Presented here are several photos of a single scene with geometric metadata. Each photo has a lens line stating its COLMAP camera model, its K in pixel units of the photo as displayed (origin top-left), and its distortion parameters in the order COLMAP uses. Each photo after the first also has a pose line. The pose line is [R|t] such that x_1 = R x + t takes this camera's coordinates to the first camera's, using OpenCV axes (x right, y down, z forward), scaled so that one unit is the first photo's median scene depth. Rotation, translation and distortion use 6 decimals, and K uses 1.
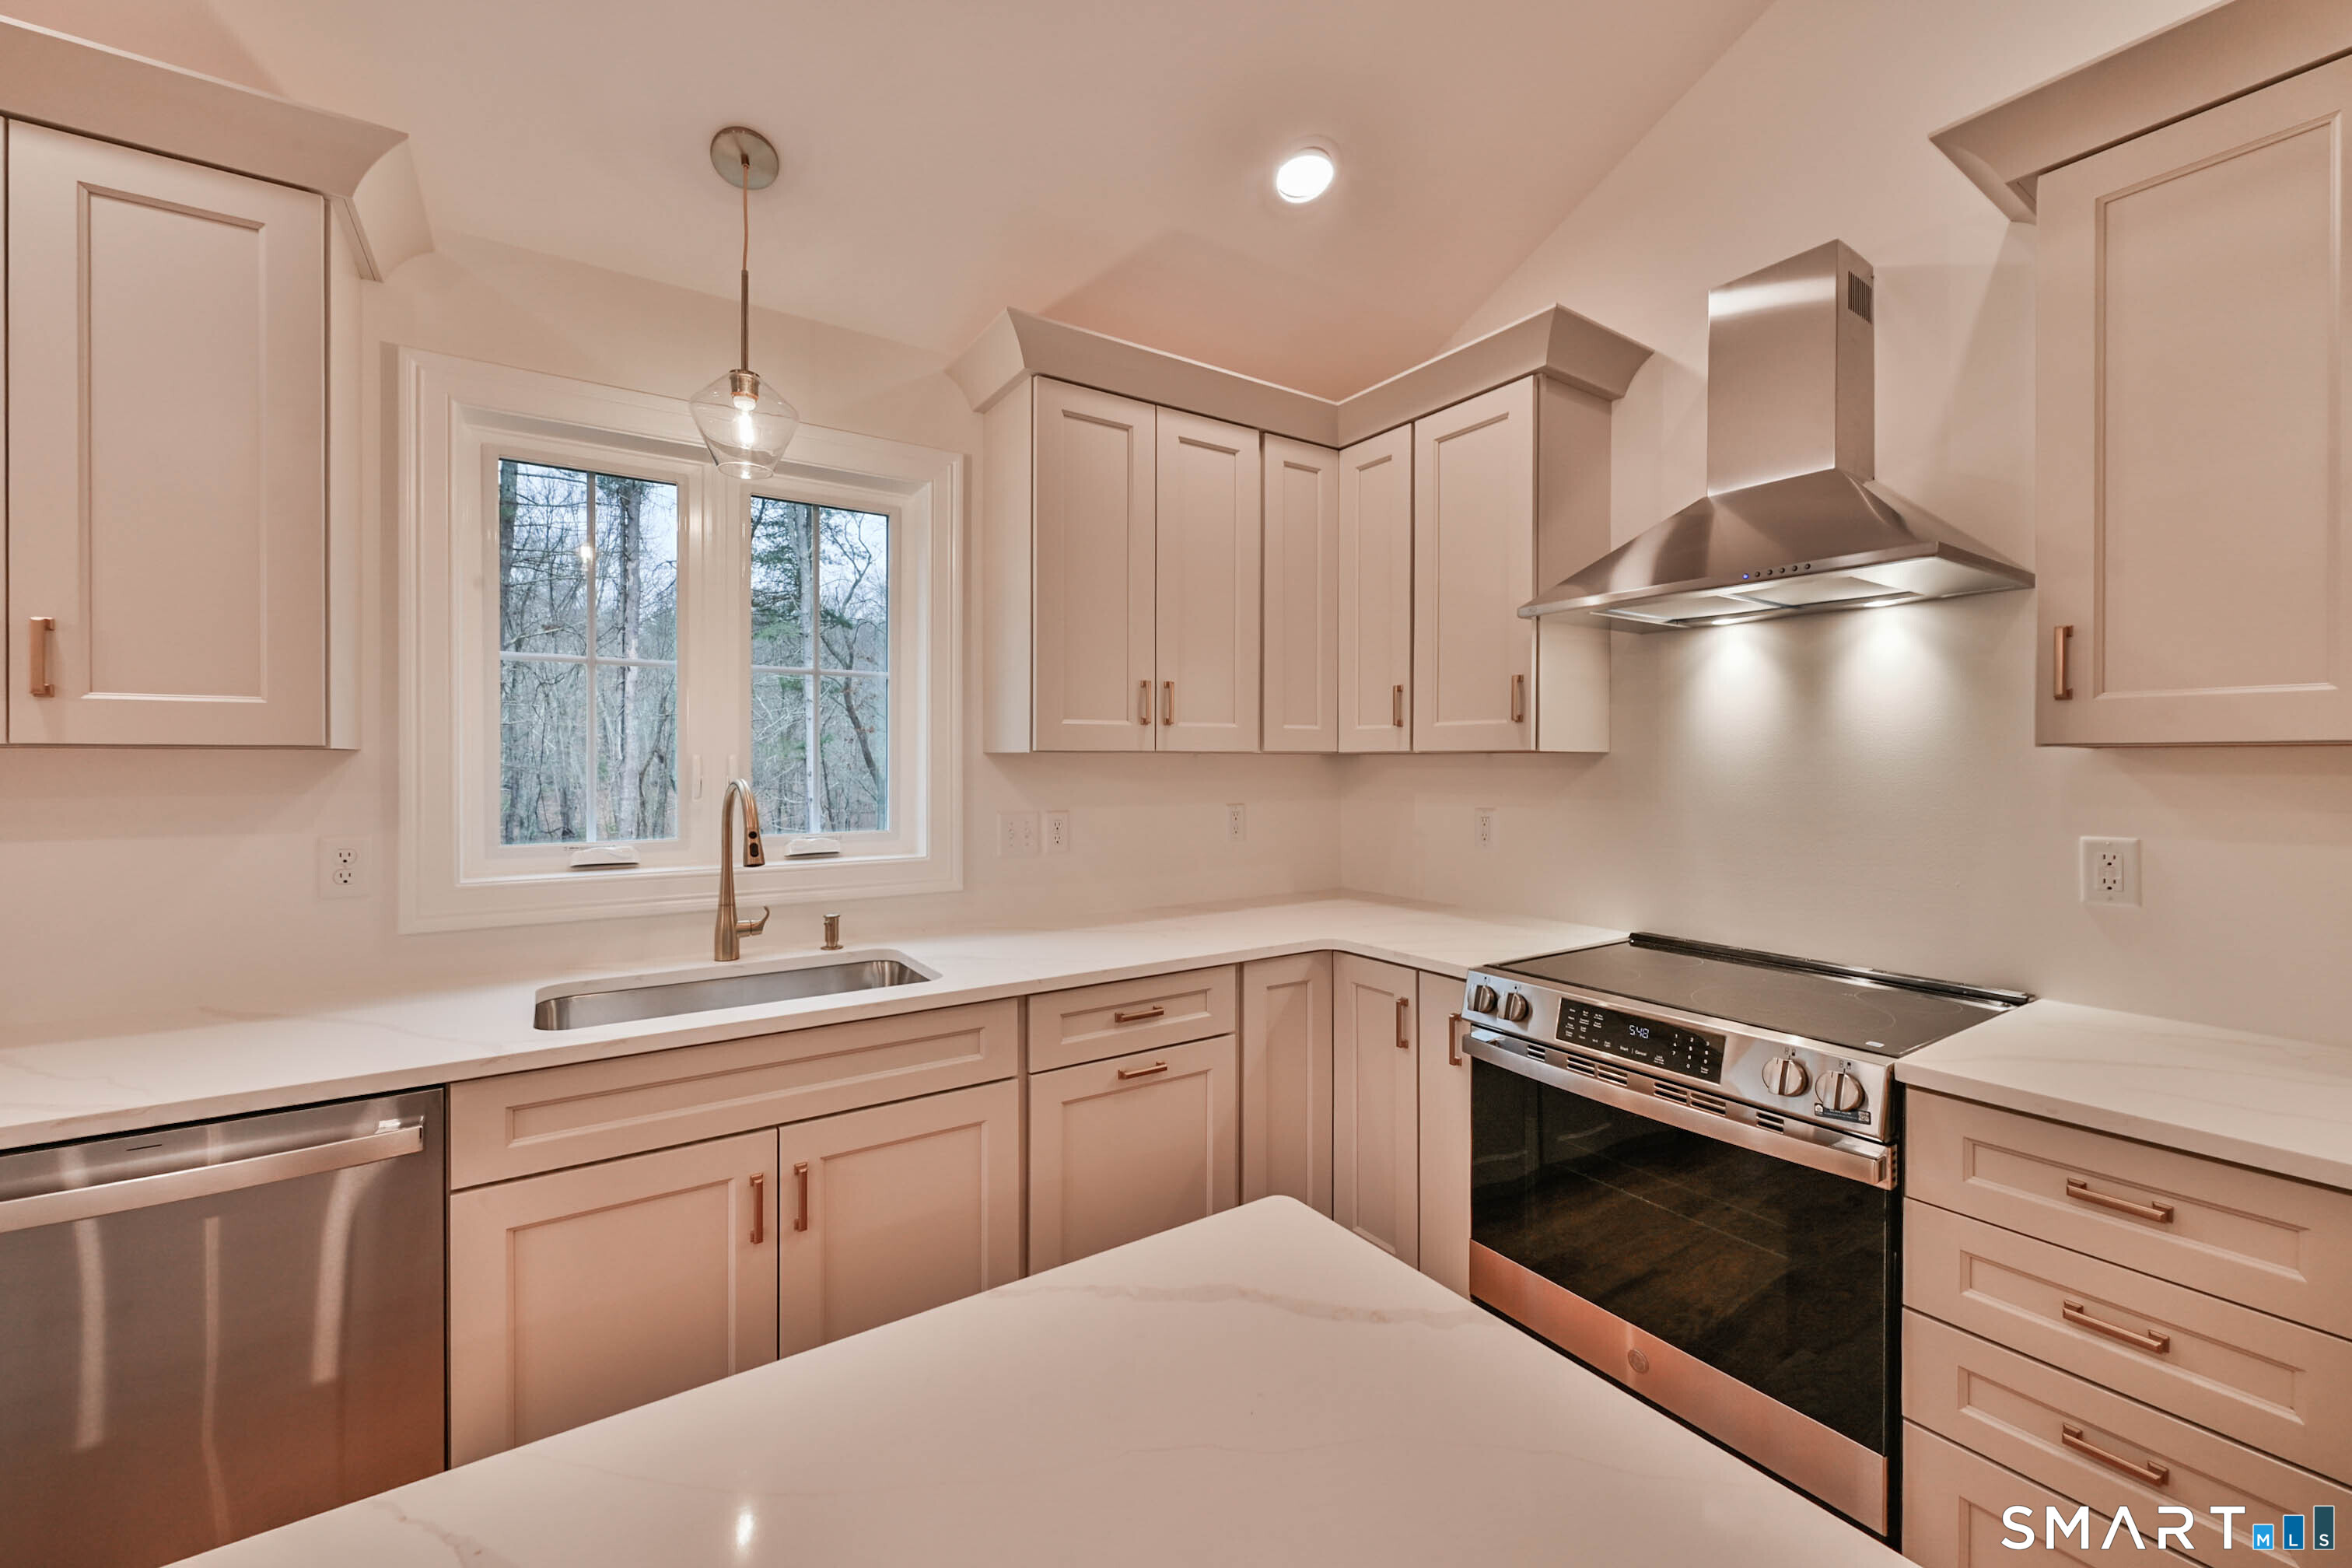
lens RADIAL K [[931.0, 0, 1179.9], [0, 931.0, 764.6], [0, 0, 1]] dist [-0.007020, 0.000705]
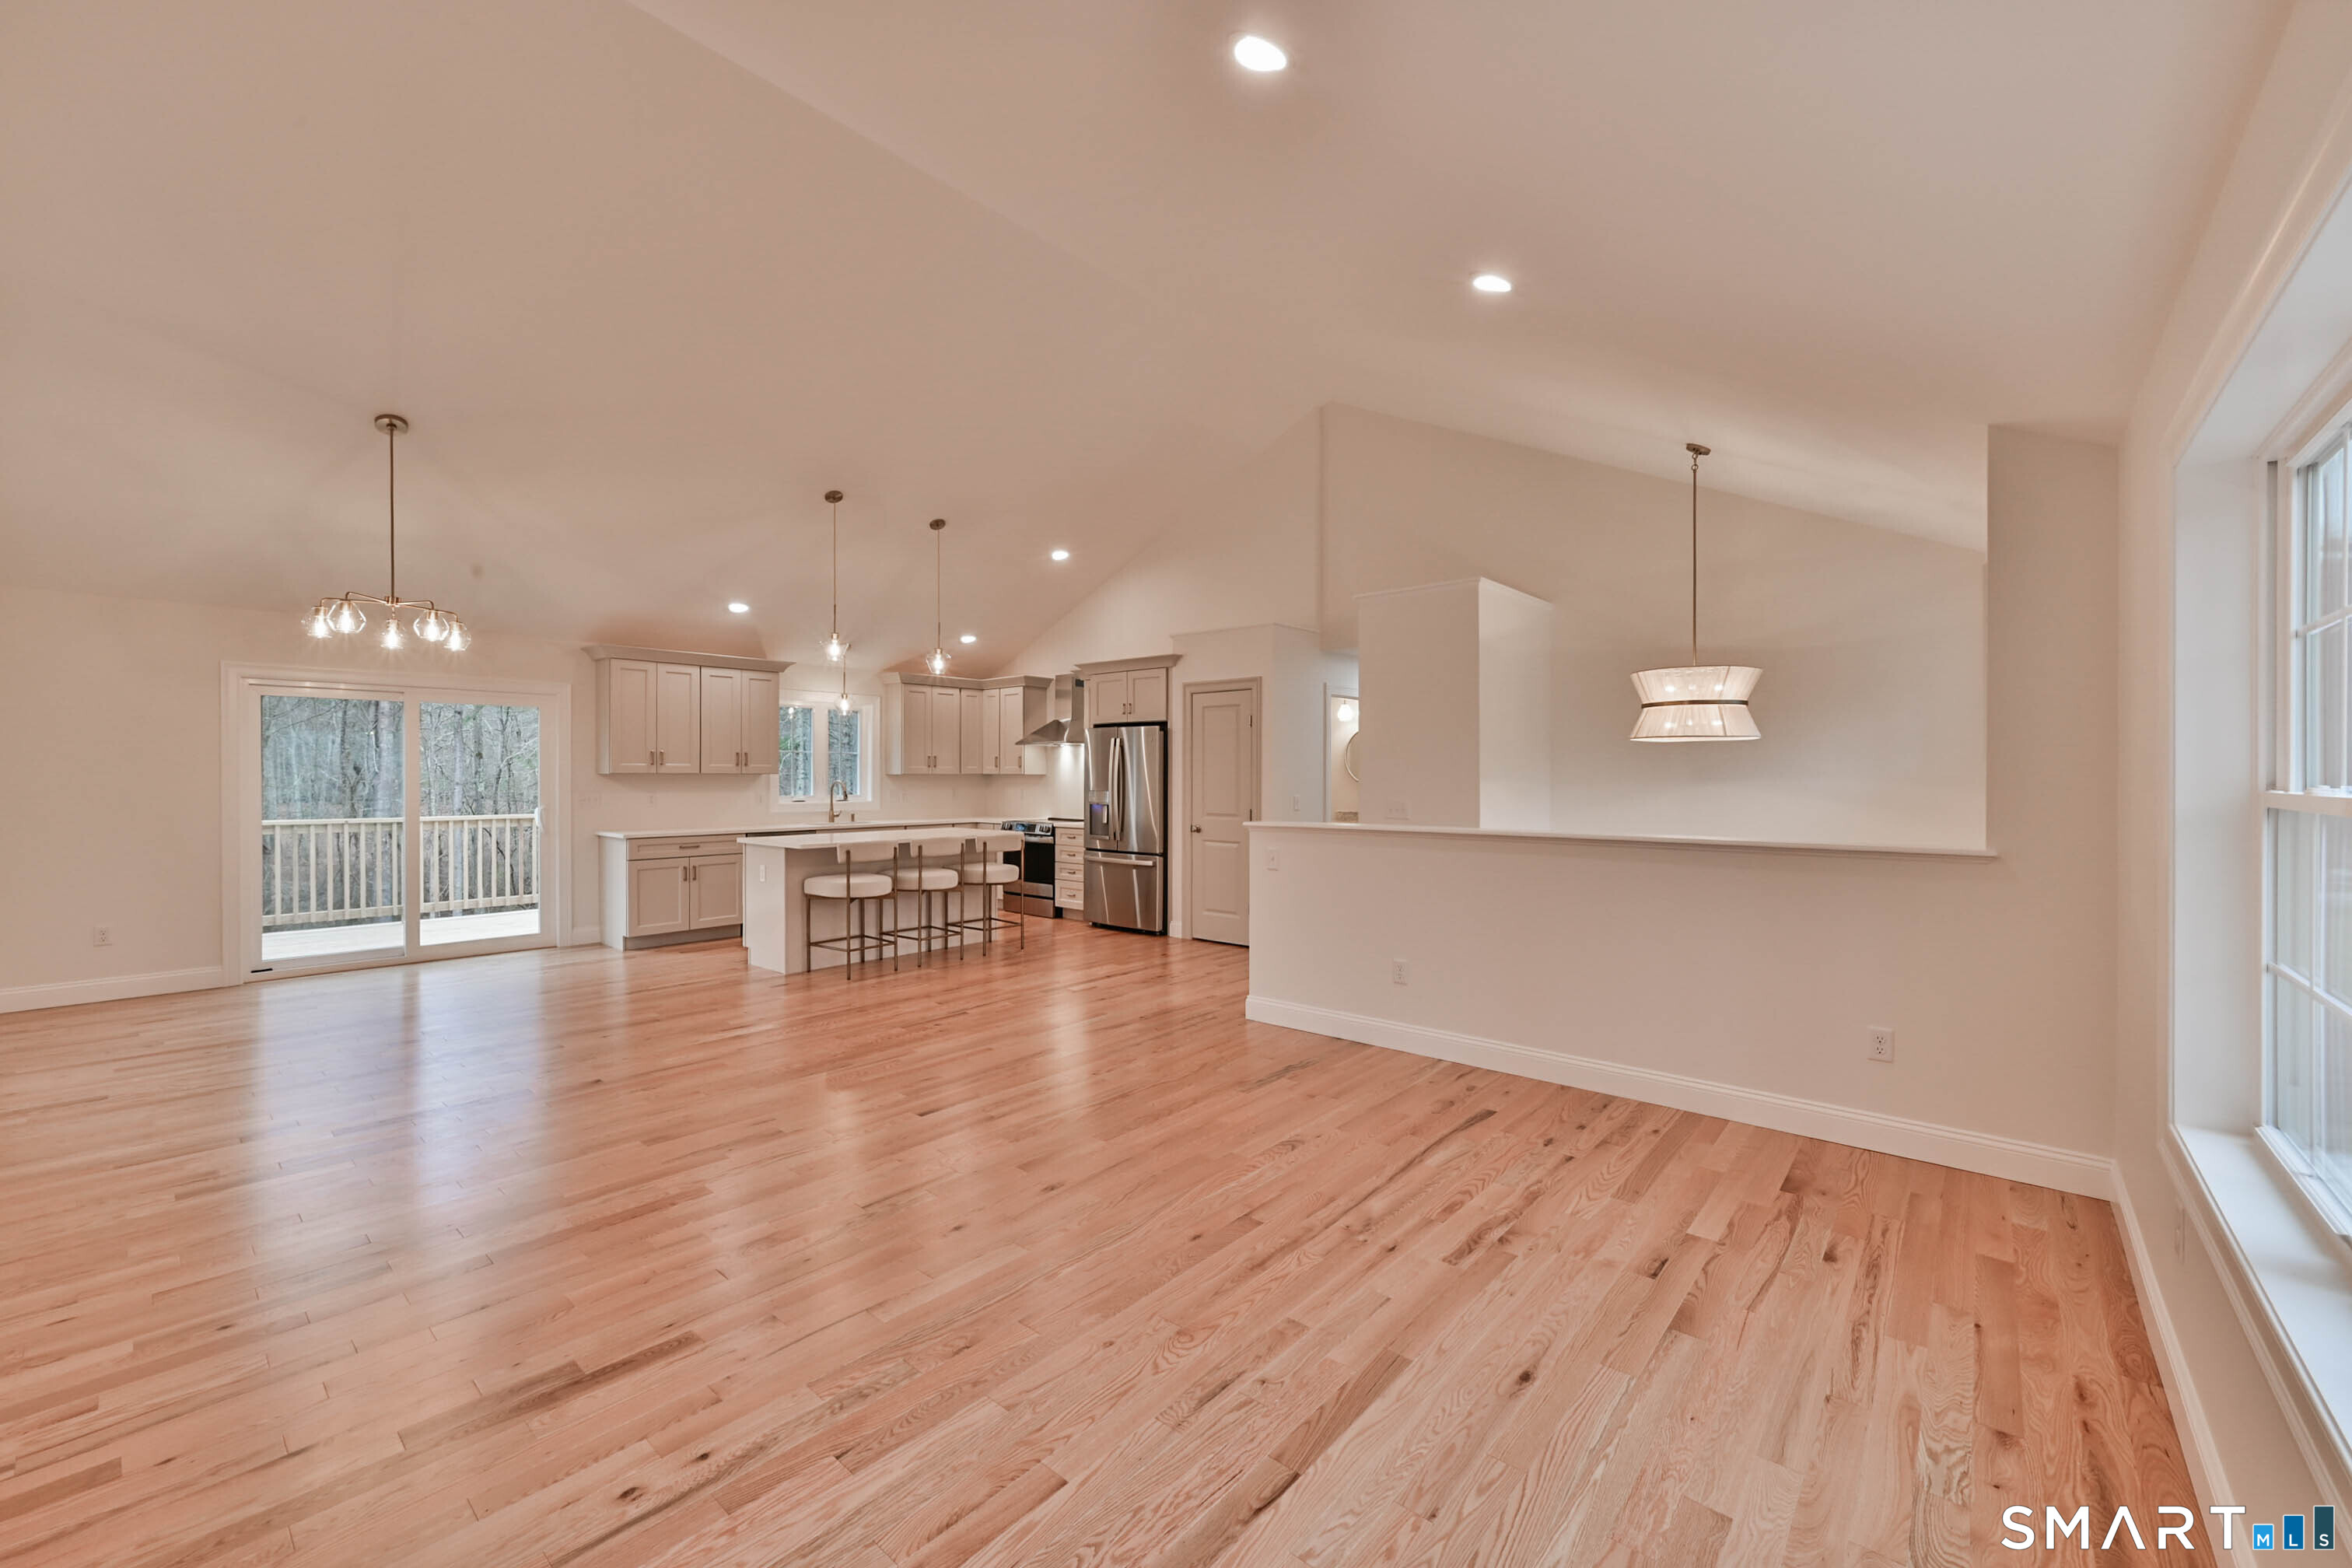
lens RADIAL K [[931.0, 0, 1161.4], [0, 931.0, 774.9], [0, 0, 1]] dist [-0.007020, 0.000705]
pose [[0.970809, -0.002453, 0.239839, -0.031774], [0.002900, 0.999995, -0.001508, -0.003375], [-0.239834, 0.002159, 0.970811, -3.417048]]
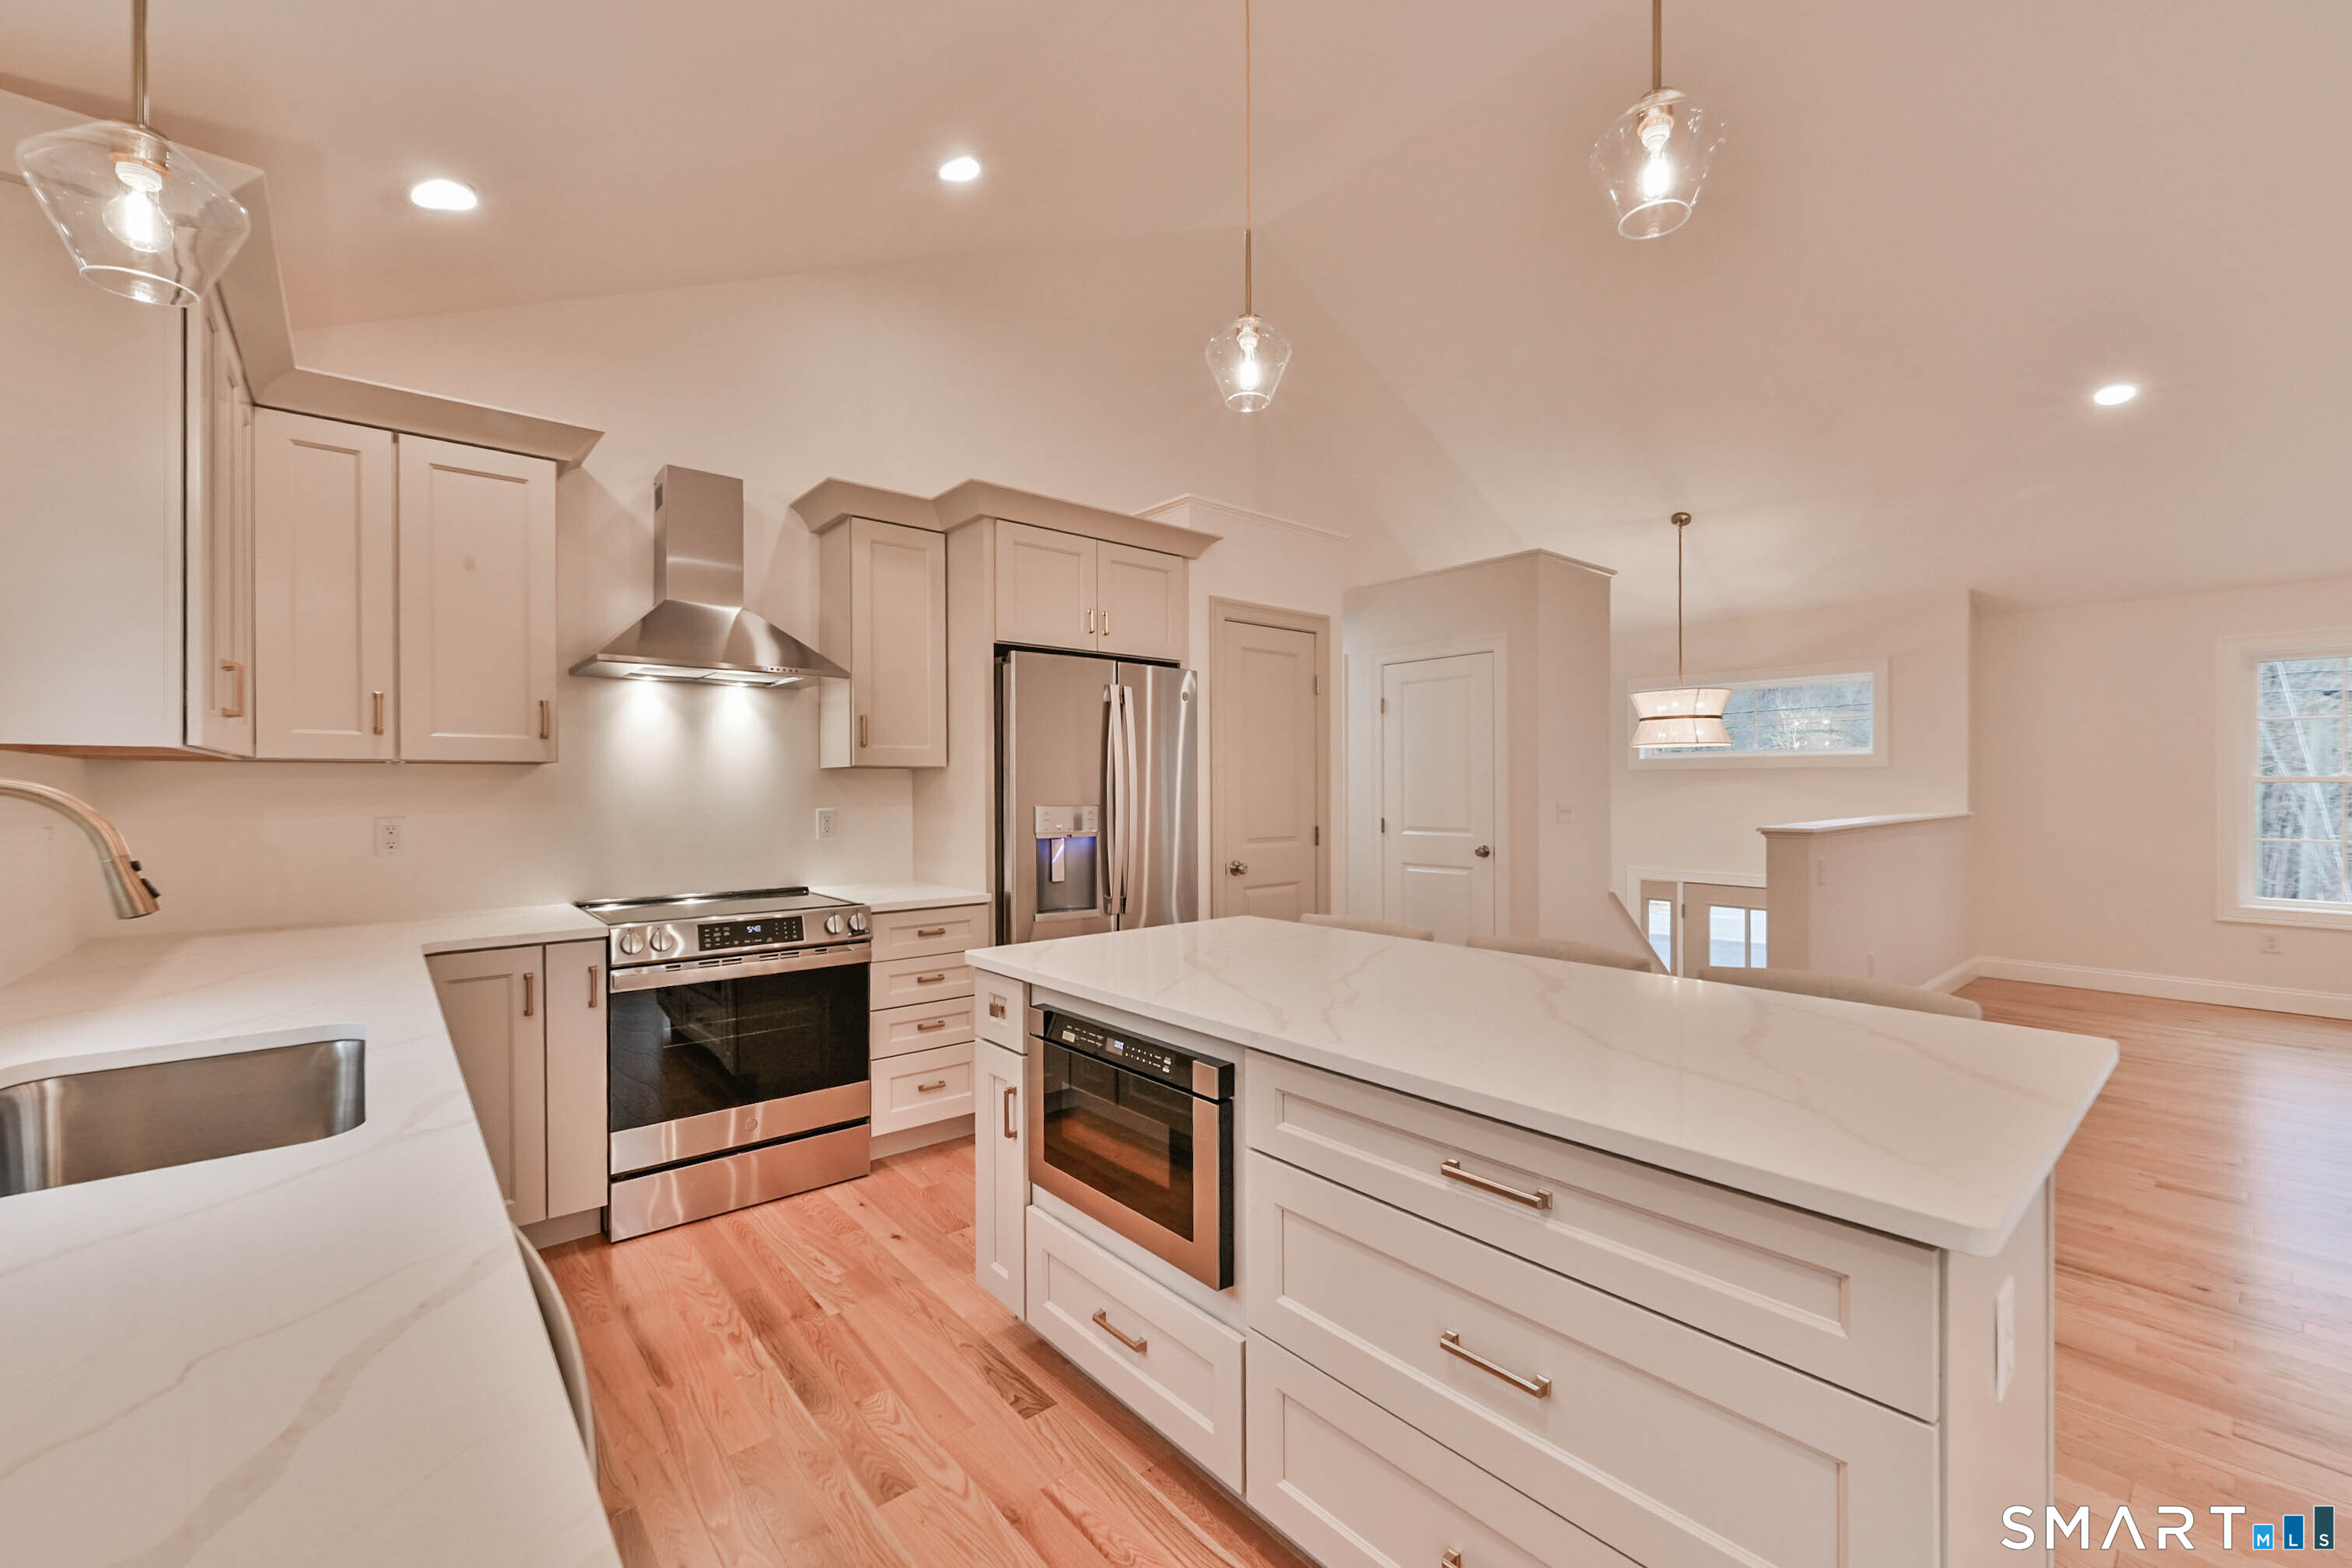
lens RADIAL K [[931.0, 0, 1177.5], [0, 931.0, 793.9], [0, 0, 1]] dist [-0.007020, 0.000705]
pose [[-0.115423, -0.015322, 0.993198, -0.973733], [0.004891, 0.999860, 0.015993, 0.012272], [-0.993304, 0.006703, -0.115332, 0.319062]]
